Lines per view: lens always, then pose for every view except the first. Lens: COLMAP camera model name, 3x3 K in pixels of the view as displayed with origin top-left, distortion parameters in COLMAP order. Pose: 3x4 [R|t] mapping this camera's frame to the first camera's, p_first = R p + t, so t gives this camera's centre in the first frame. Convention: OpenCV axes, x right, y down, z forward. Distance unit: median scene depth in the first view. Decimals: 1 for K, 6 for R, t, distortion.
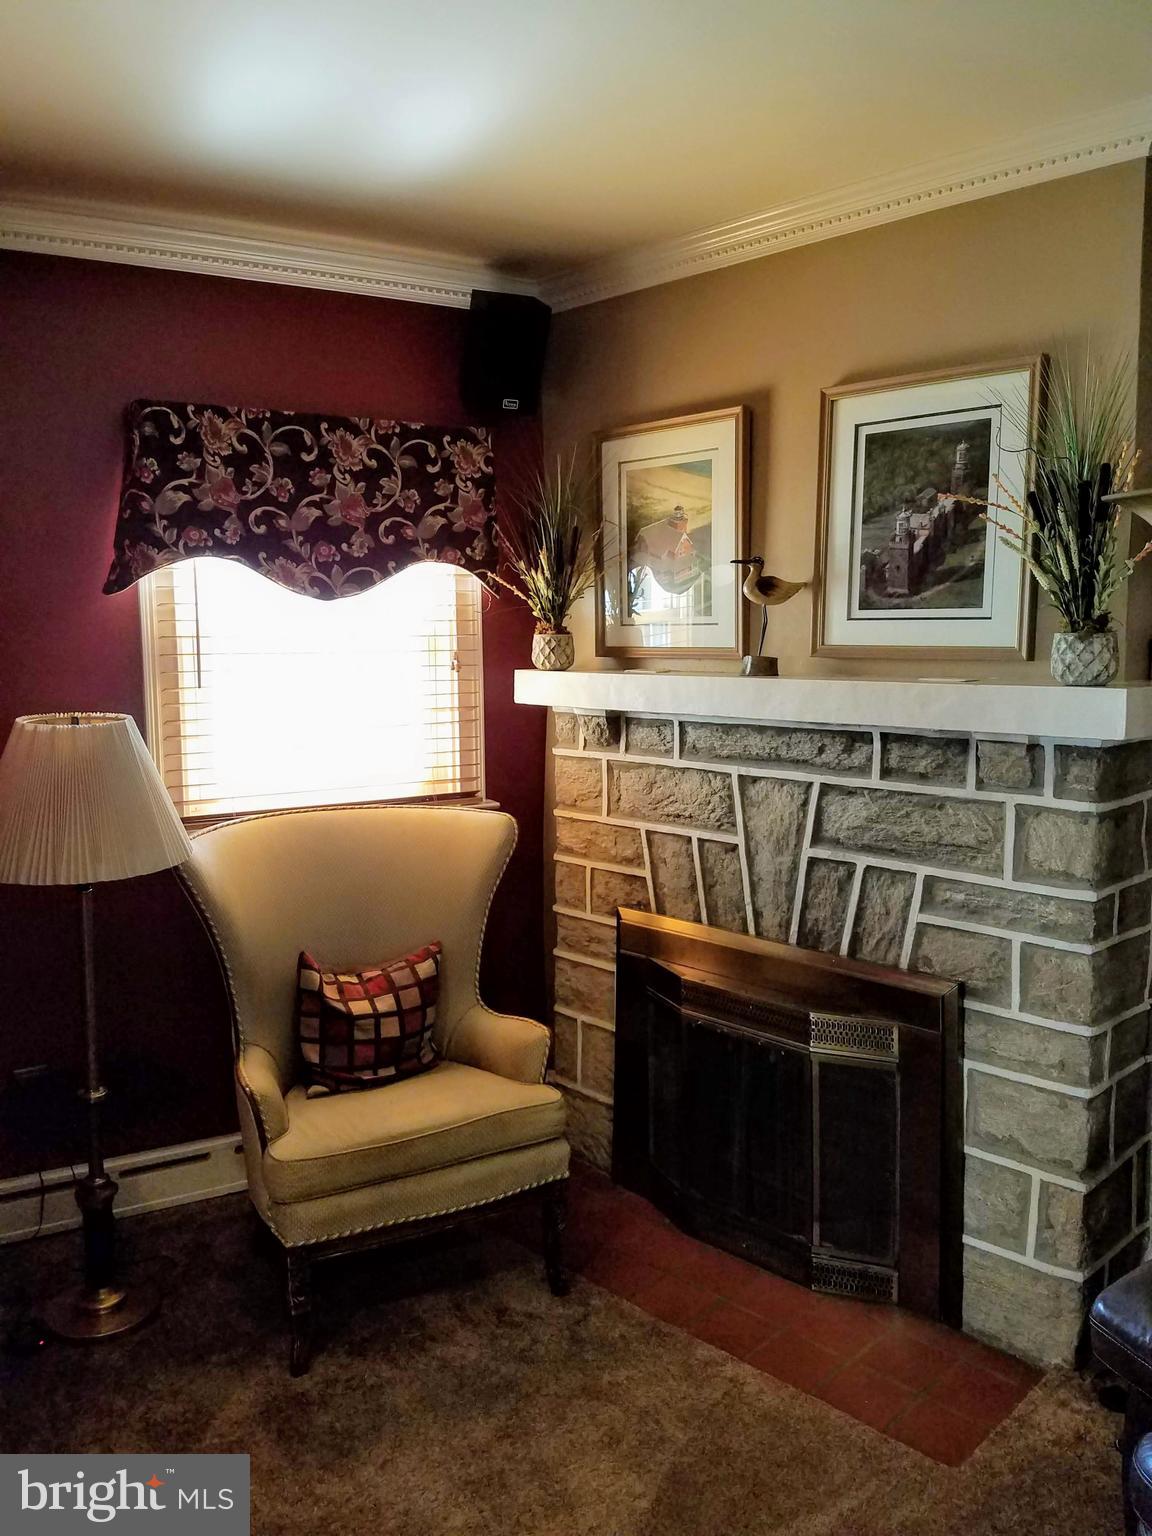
lens RADIAL K [[1193.7, 0, 601.1], [0, 1193.7, 744.9], [0, 0, 1]] dist [0.247756, -0.502491]
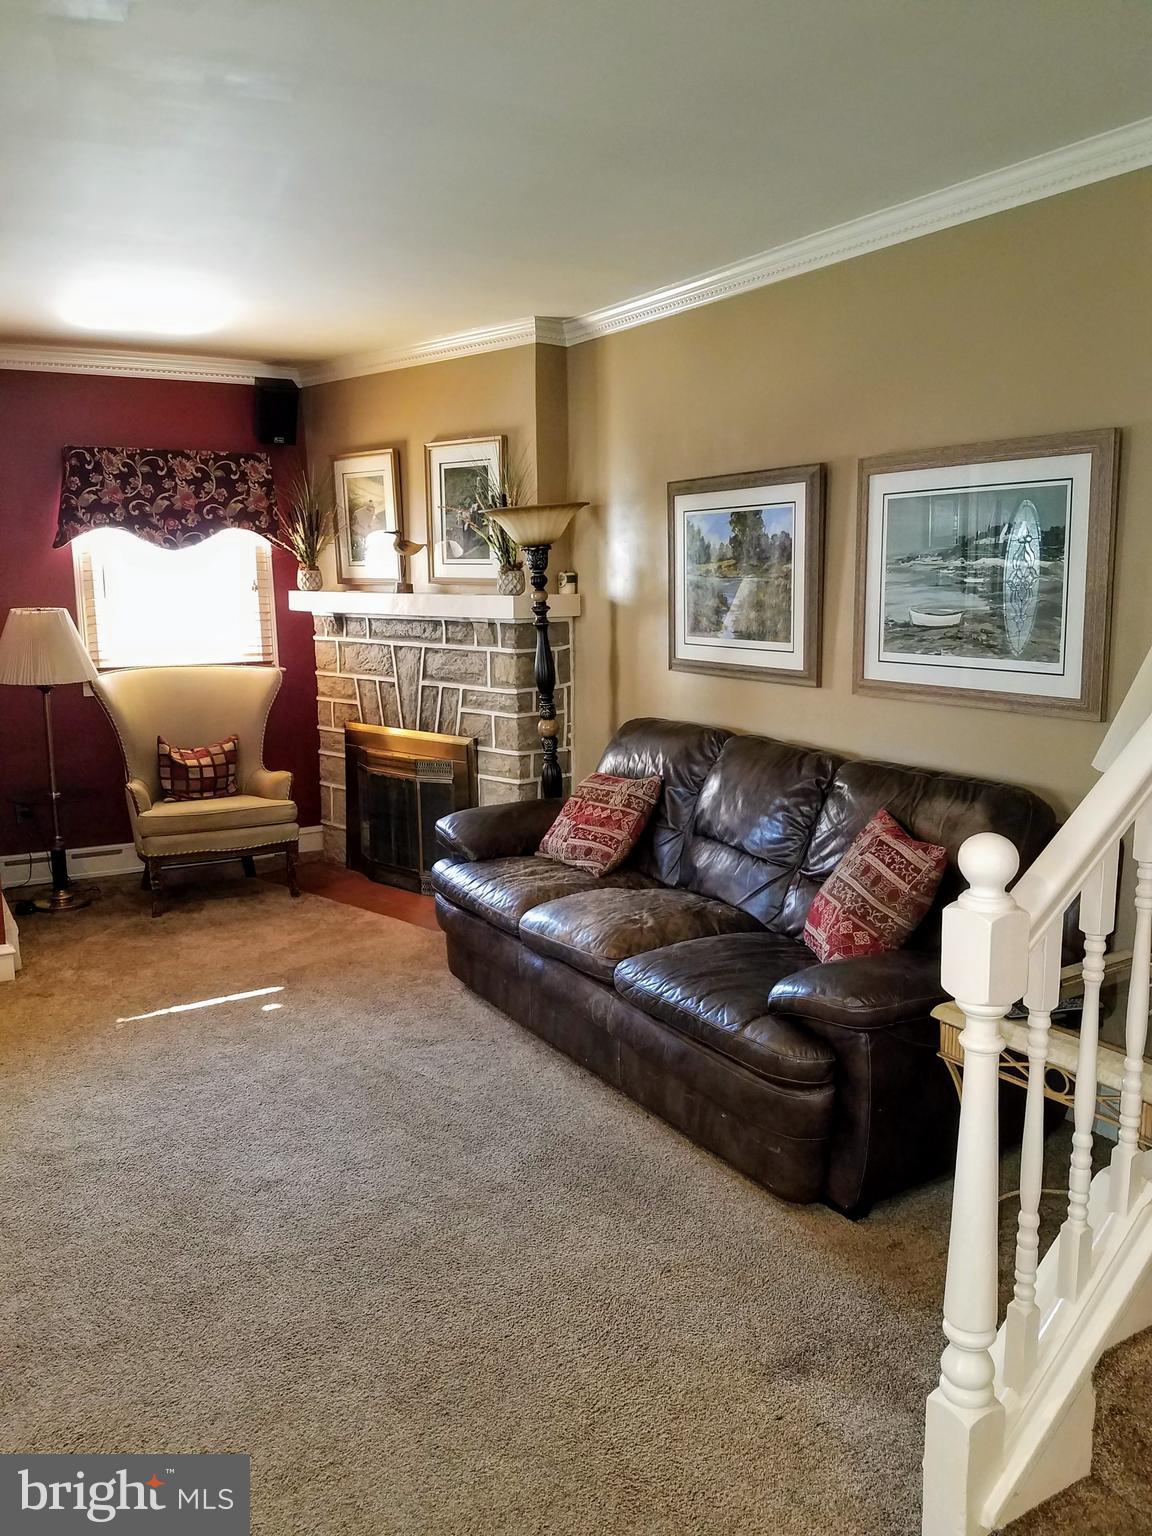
lens RADIAL K [[1196.8, 0, 601.4], [0, 1196.8, 772.6], [0, 0, 1]] dist [0.248006, -0.549531]
pose [[0.999893, -0.002838, 0.014366, 0.404032], [0.001892, 0.997854, 0.065454, 0.098448], [-0.014521, -0.065420, 0.997752, -0.911294]]
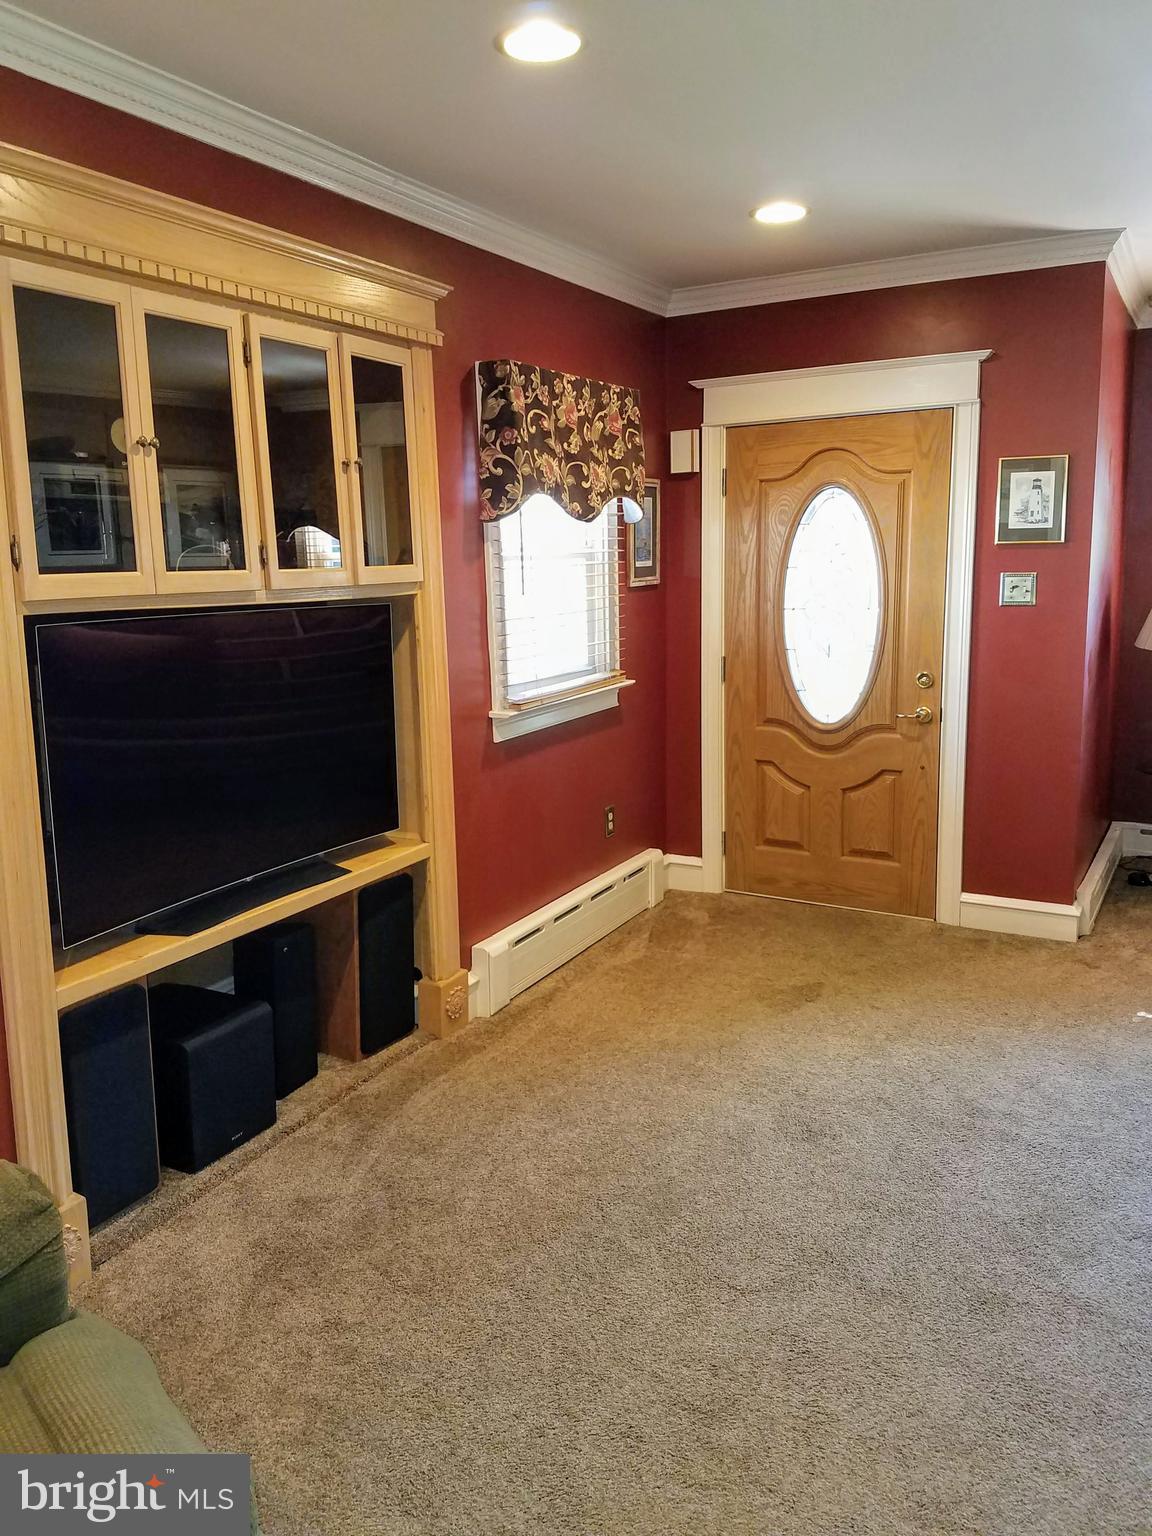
lens RADIAL K [[1183.0, 0, 546.3], [0, 1183.0, 766.9], [0, 0, 1]] dist [0.237192, -0.365421]
pose [[0.517950, 0.144924, -0.843045, 0.601668], [-0.067564, 0.989396, 0.128573, 0.084830], [0.852738, -0.009635, 0.522249, -0.760440]]
